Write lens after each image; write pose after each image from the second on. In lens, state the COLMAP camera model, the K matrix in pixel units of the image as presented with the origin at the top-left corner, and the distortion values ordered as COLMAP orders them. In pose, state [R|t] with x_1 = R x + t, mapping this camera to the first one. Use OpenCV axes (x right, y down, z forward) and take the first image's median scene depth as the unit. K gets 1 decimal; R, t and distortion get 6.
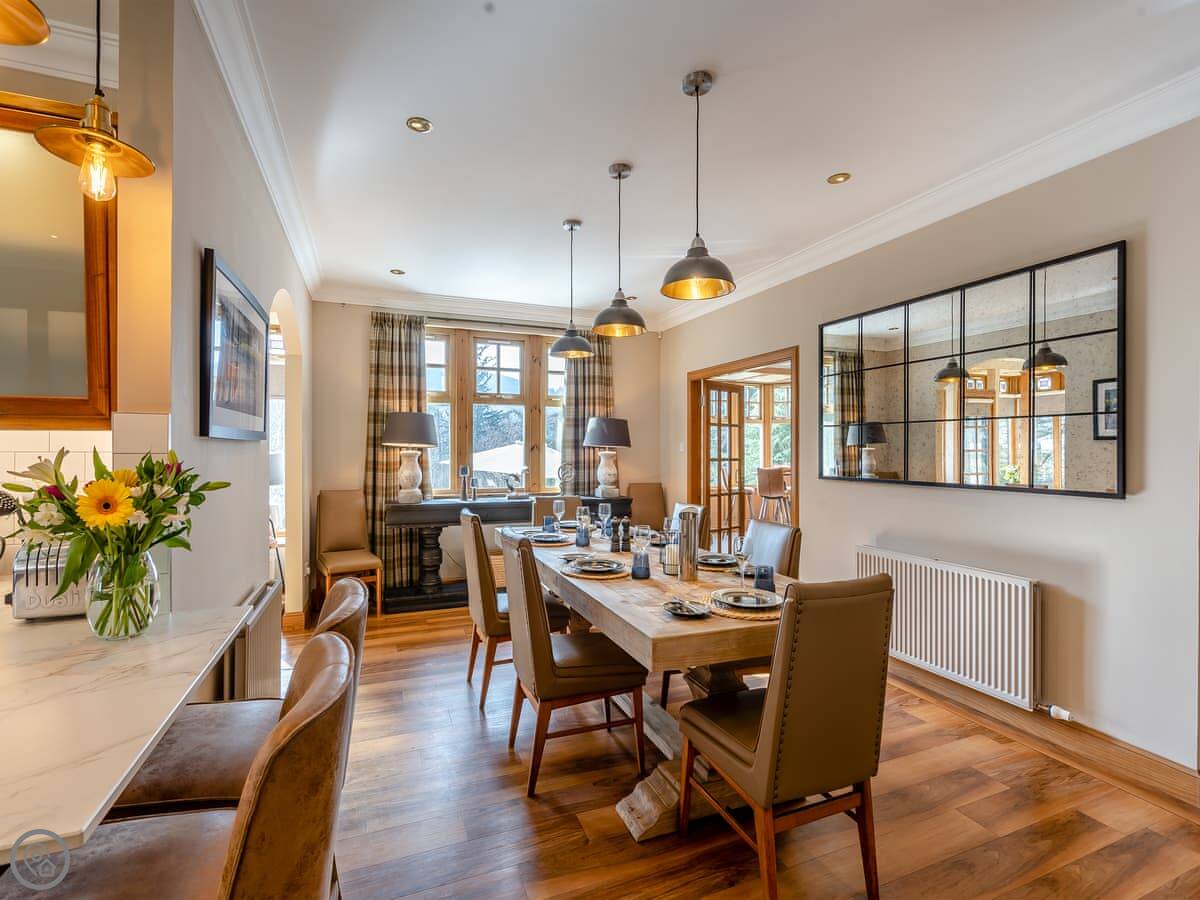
lens RADIAL K [[557.0, 0, 600.0], [0, 557.0, 450.0], [0, 0, 1]] dist [0.002167, 0.000037]
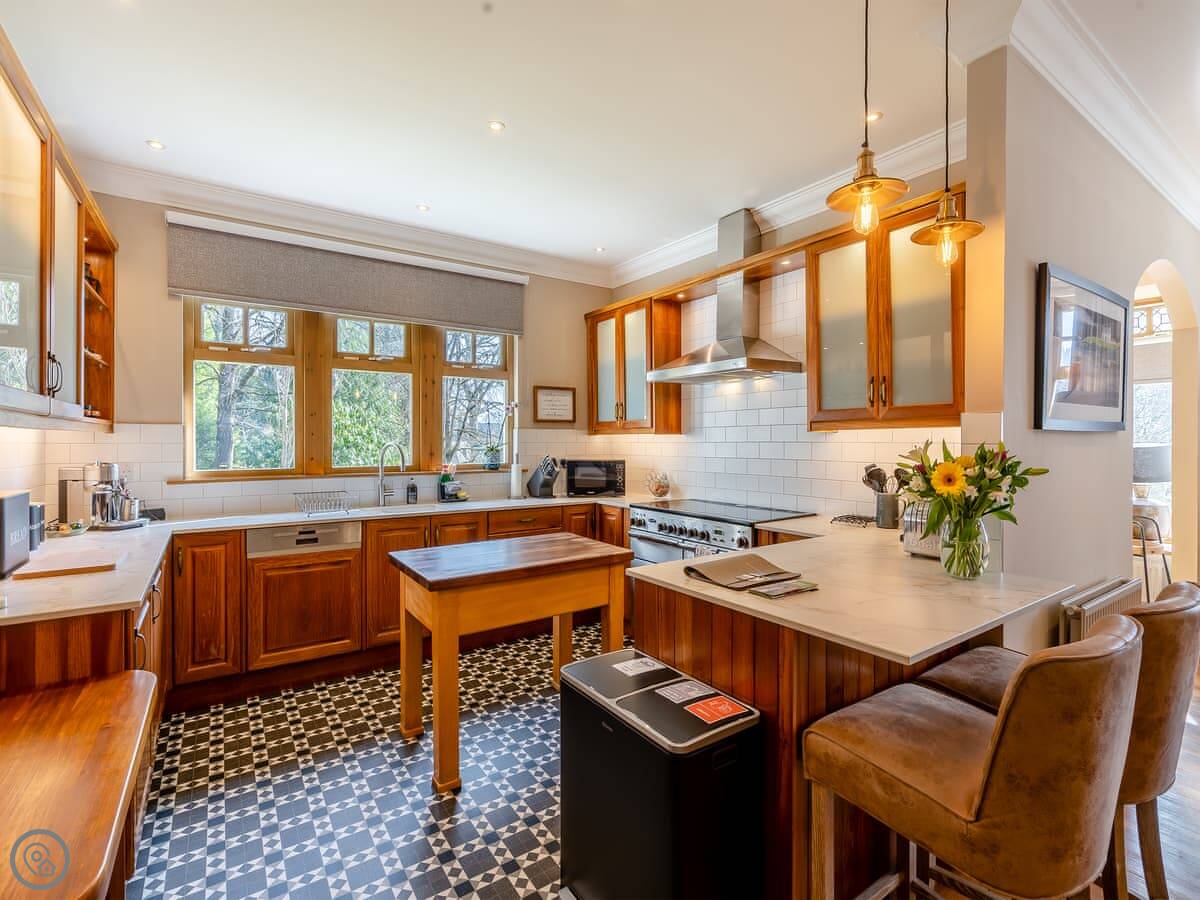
lens RADIAL K [[546.5, 0, 600.0], [0, 546.5, 450.0], [0, 0, 1]] dist [-0.003065, -0.000435]
pose [[0.219207, 0.010575, -0.975621, 0.244429], [0.003238, 0.999928, 0.011566, 0.002977], [0.975673, -0.005694, 0.219157, -0.154384]]
